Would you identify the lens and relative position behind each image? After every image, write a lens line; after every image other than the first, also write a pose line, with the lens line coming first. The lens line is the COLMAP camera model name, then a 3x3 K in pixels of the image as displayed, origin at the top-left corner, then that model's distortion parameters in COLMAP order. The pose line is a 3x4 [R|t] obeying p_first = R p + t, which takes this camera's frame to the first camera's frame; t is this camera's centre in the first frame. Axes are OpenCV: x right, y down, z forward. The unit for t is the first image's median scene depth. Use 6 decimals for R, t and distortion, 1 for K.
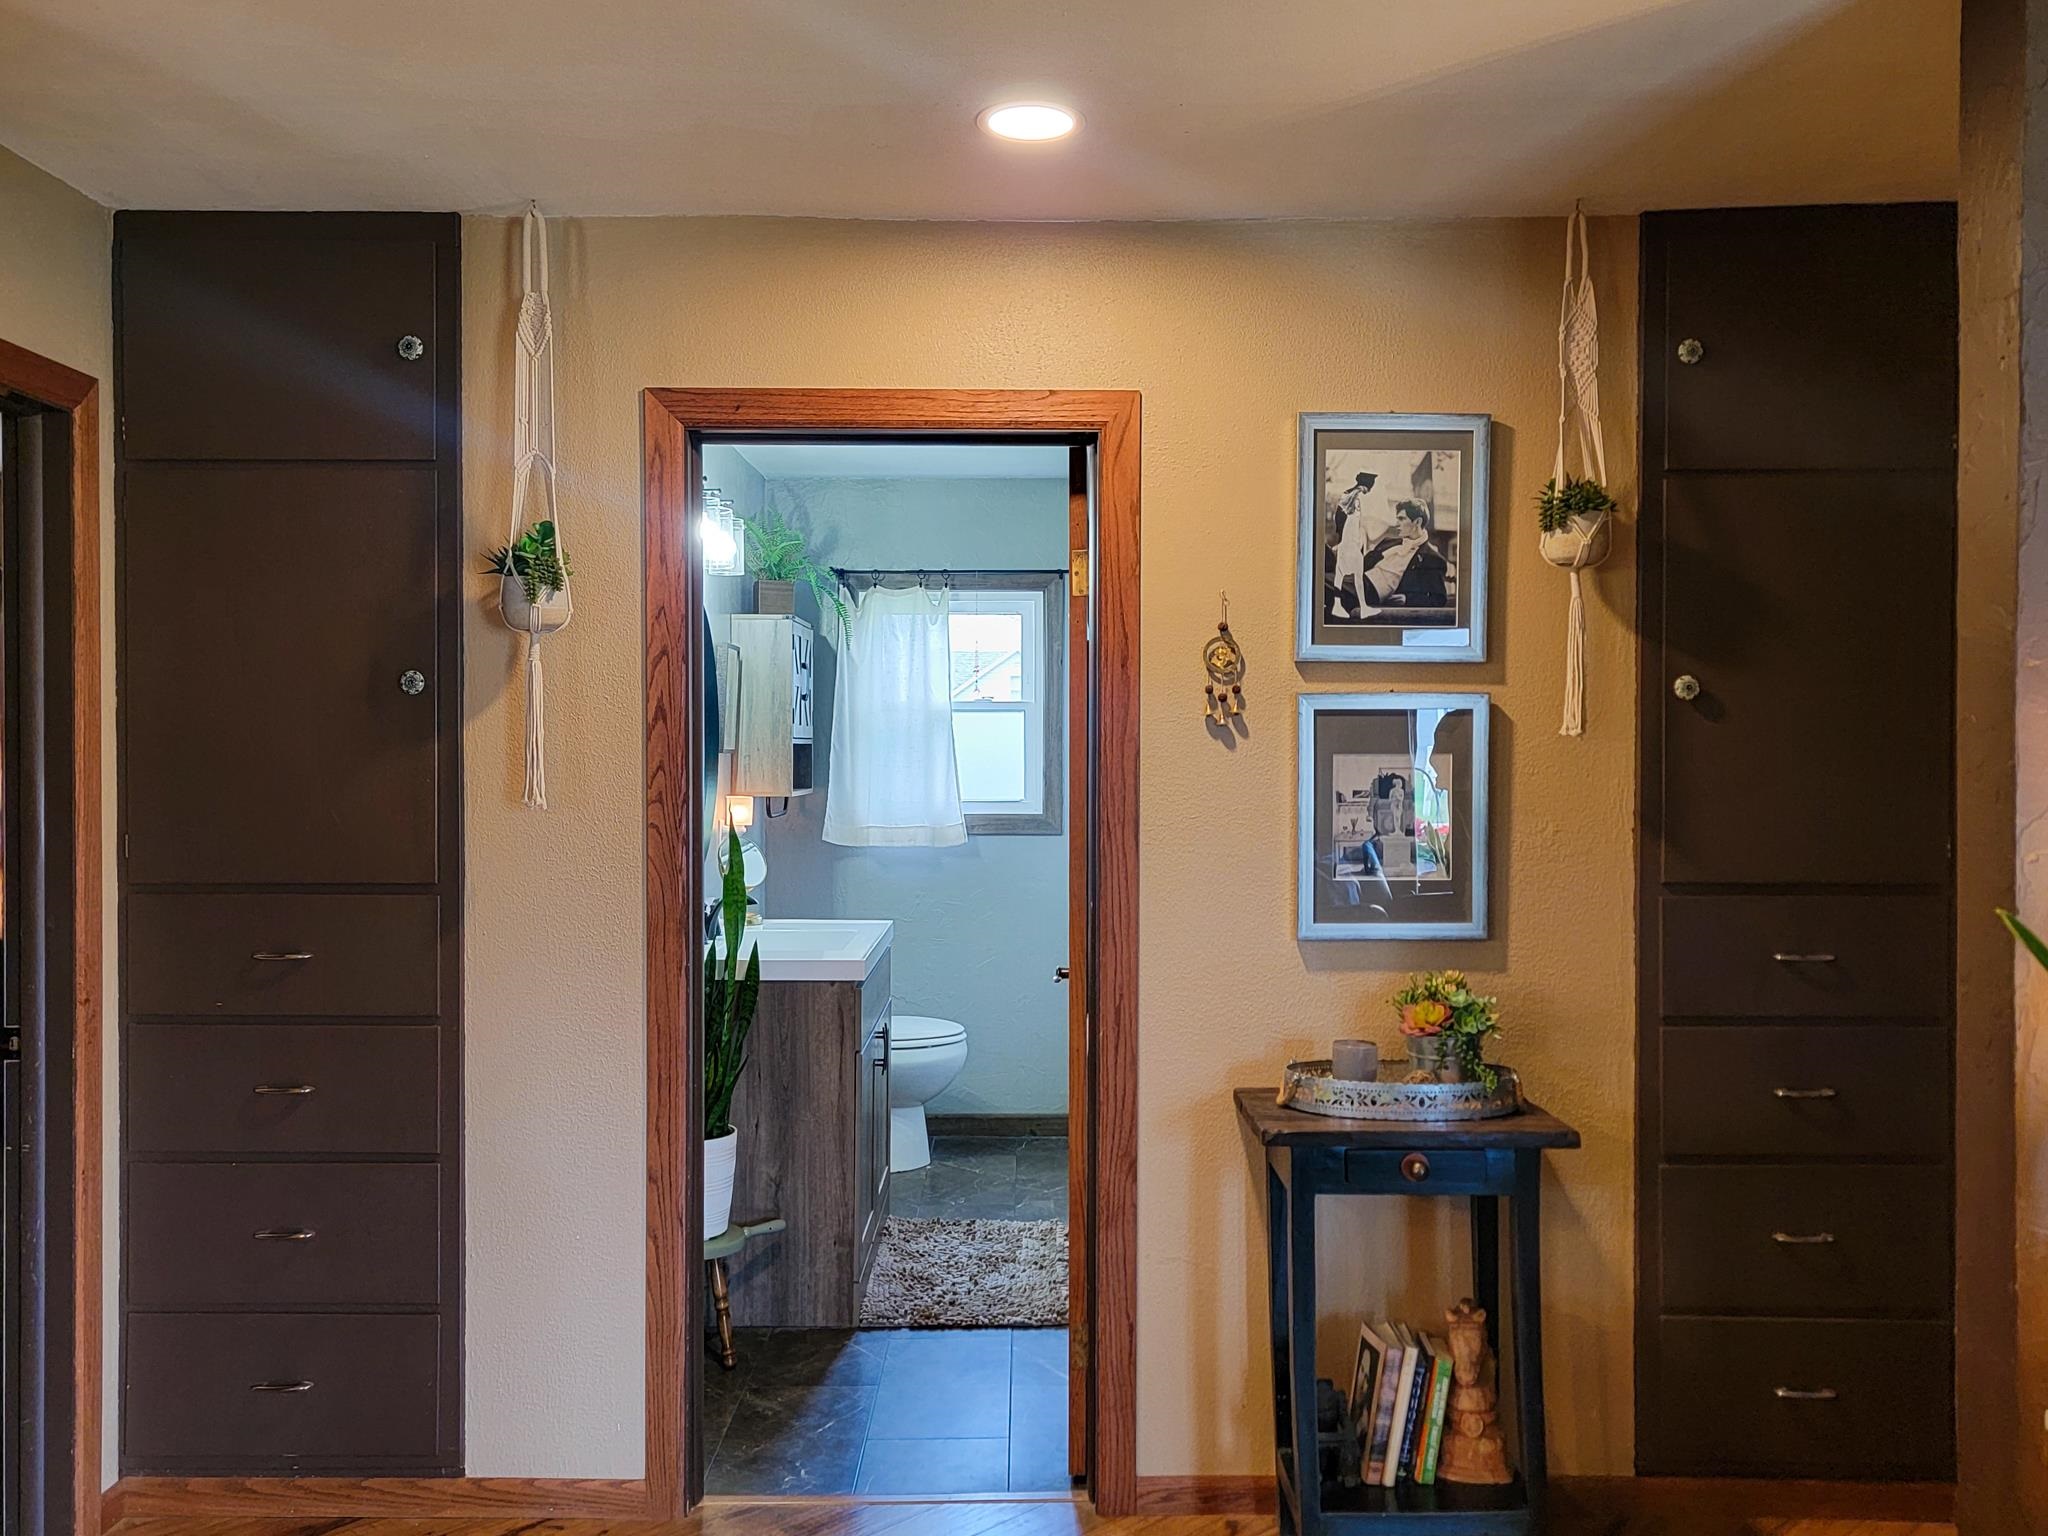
lens RADIAL K [[1629.7, 0, 1024.0], [0, 1629.7, 768.0], [0, 0, 1]] dist [0.017377, -0.010555]
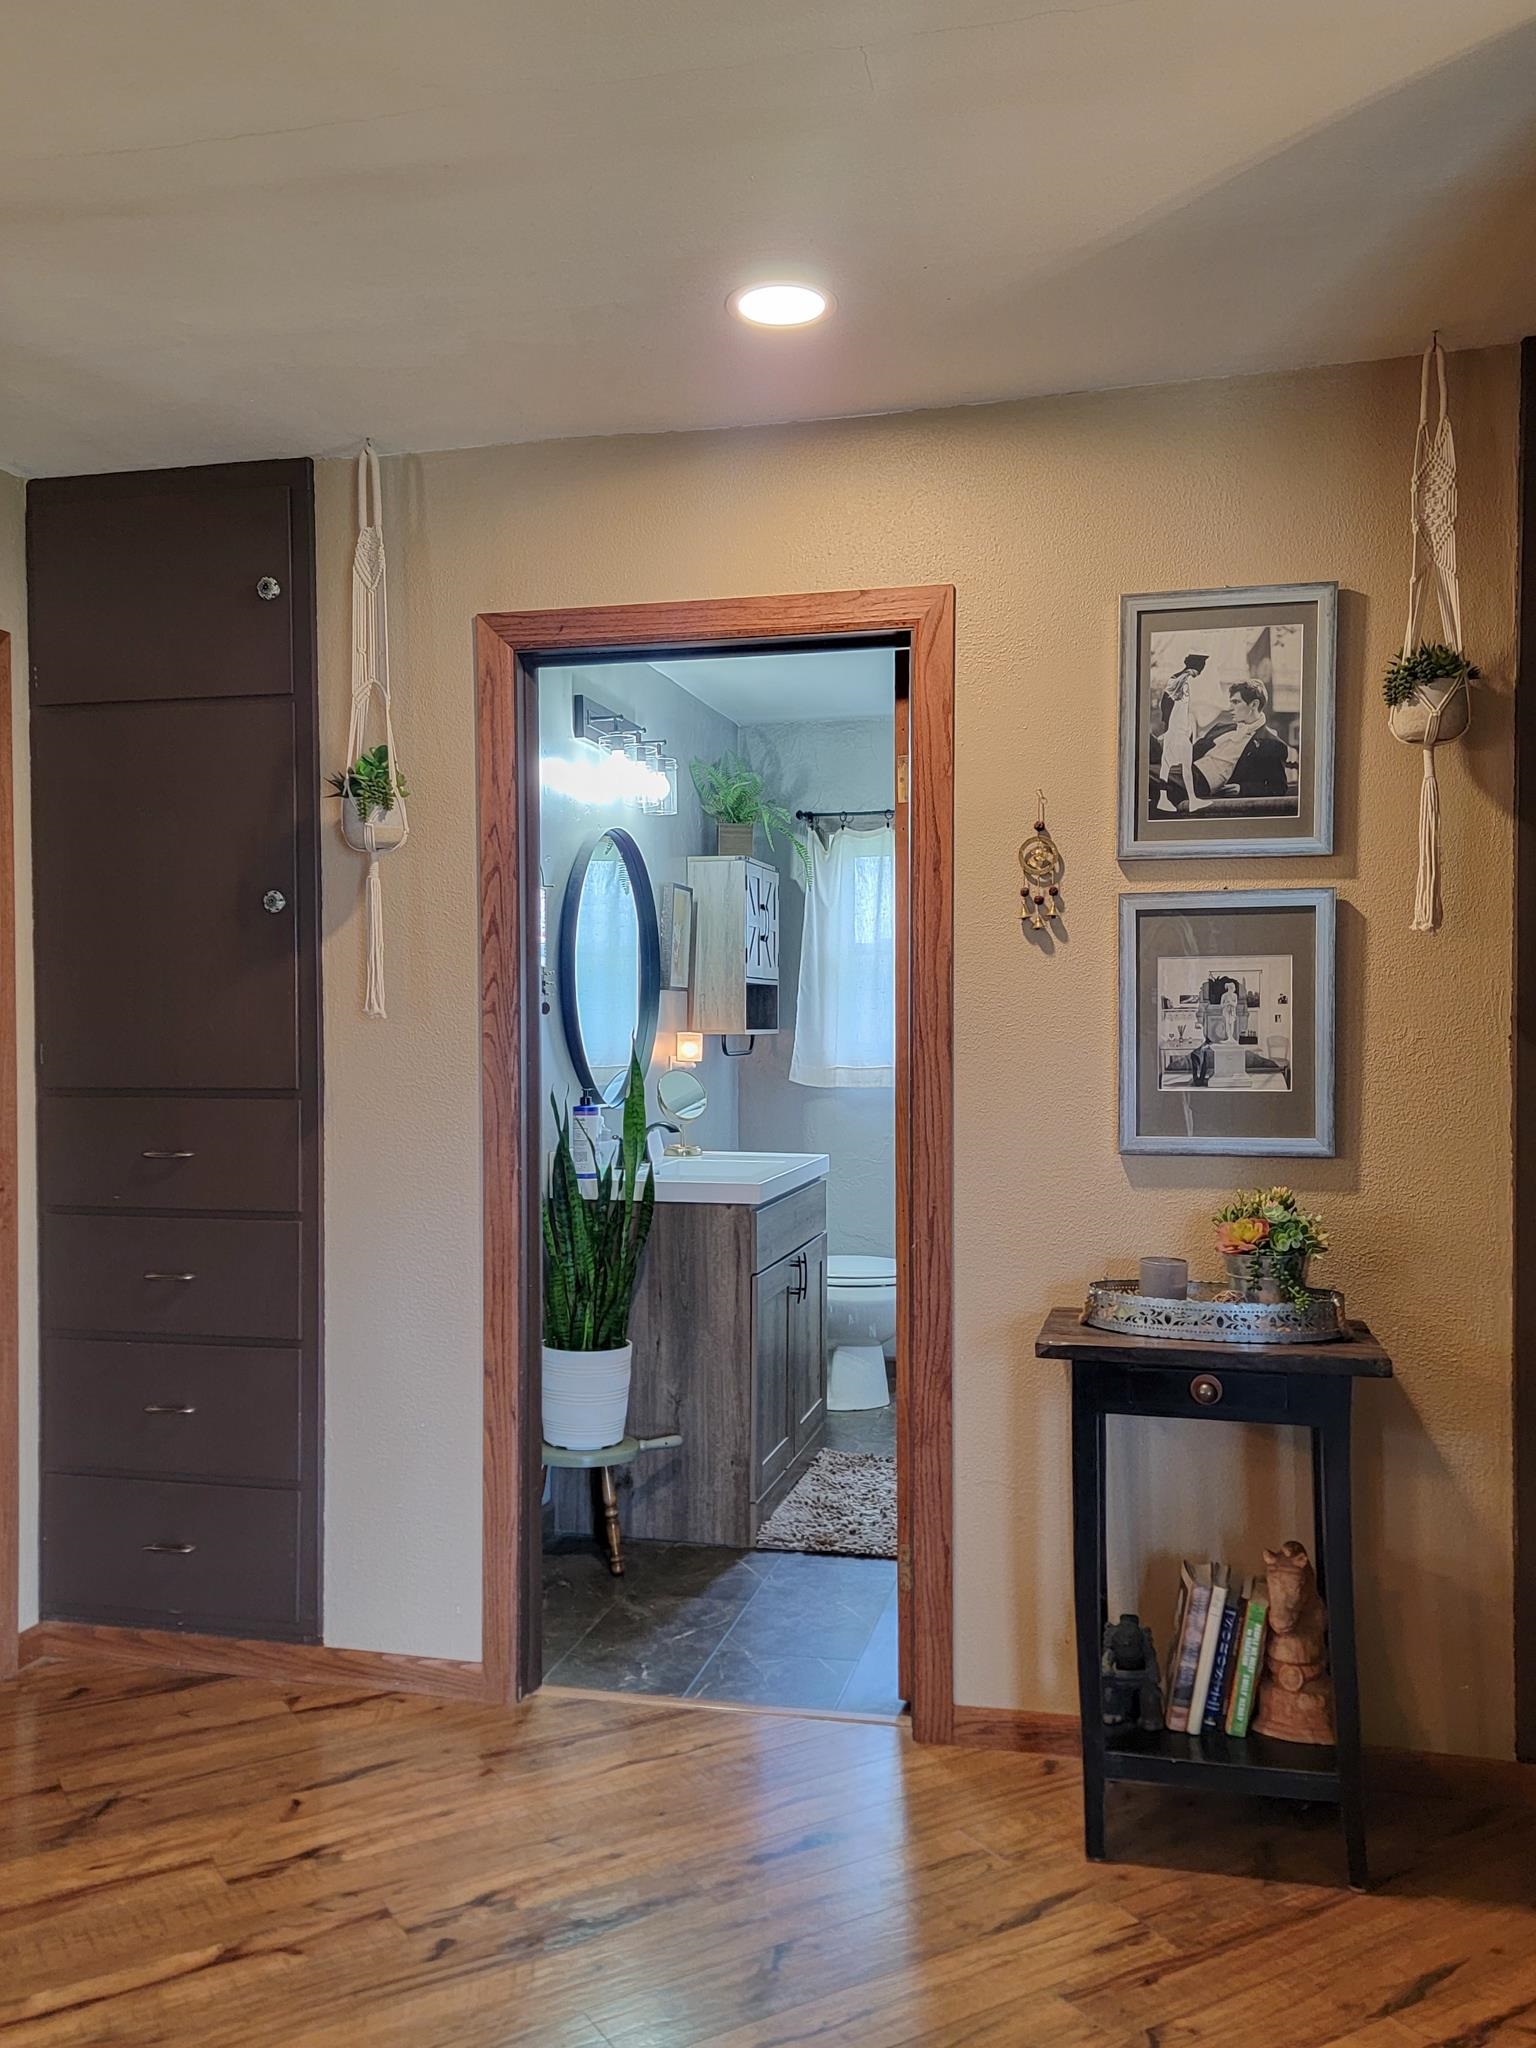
lens RADIAL K [[1625.2, 0, 758.1], [0, 1625.2, 1054.0], [0, 0, 1]] dist [0.086195, -0.101181]
pose [[0.971098, -0.000105, -0.238683, 0.189467], [0.001679, 0.999978, 0.006394, 0.040874], [0.238677, -0.006610, 0.971077, 0.026792]]
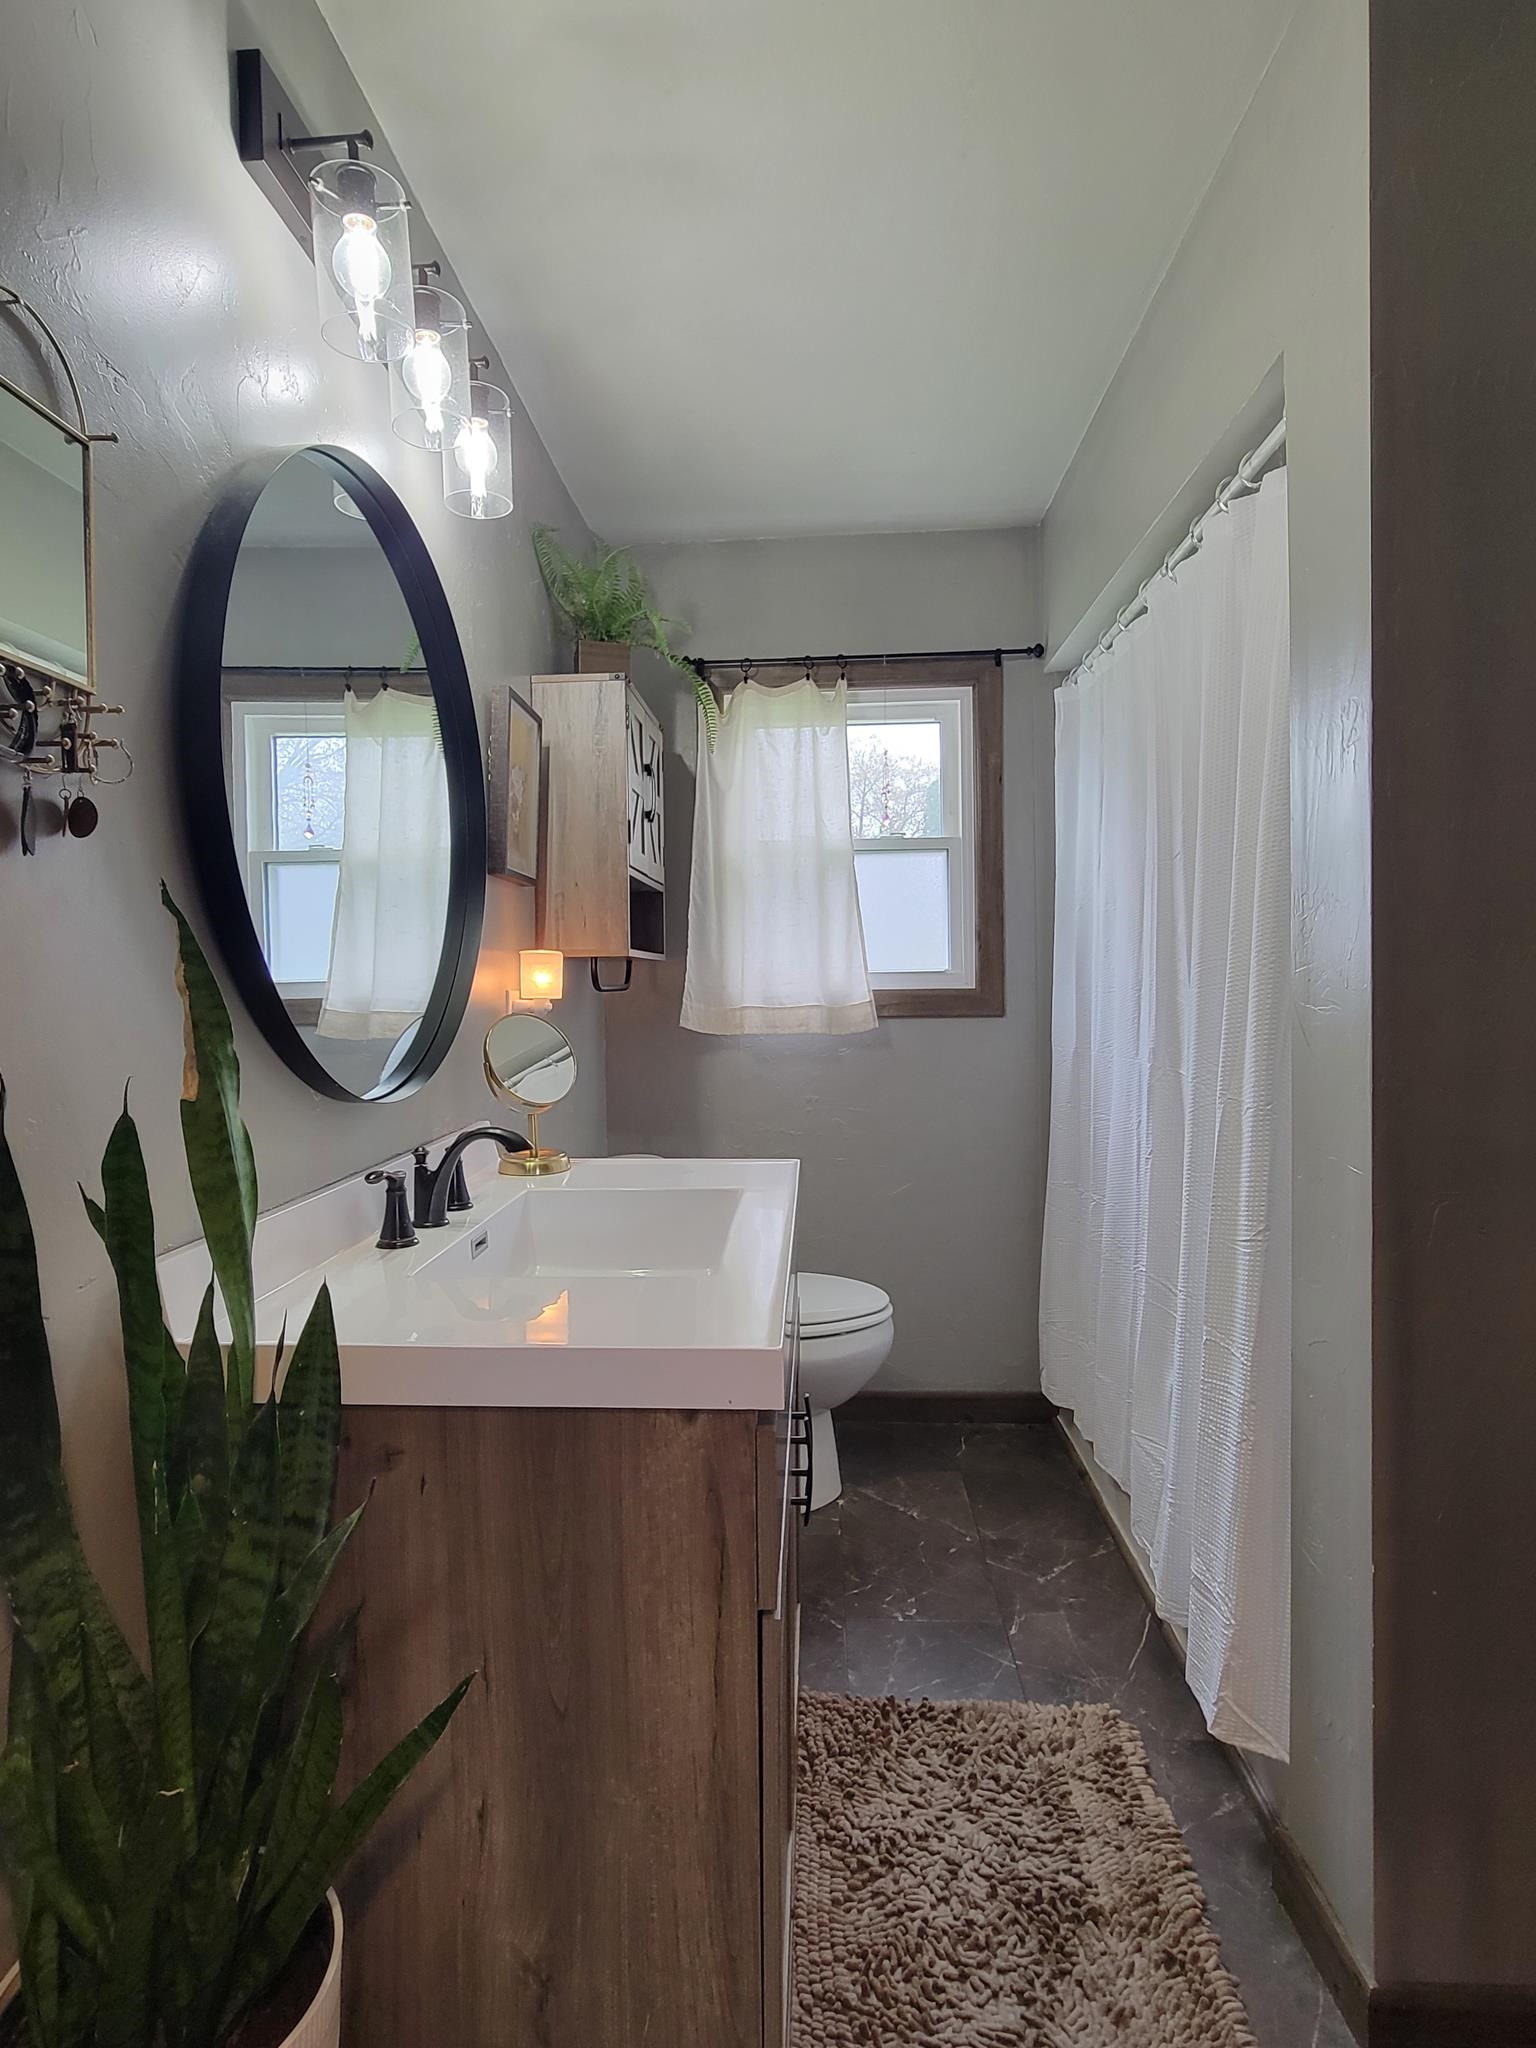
lens RADIAL K [[1021.4, 0, 739.3], [0, 1021.4, 1011.2], [0, 0, 1]] dist [-0.001880, 0.001996]
pose [[0.996941, -0.013881, -0.076914, -0.119191], [0.015054, 0.999779, 0.014687, 0.059296], [0.076693, -0.015800, 0.996930, 1.051169]]
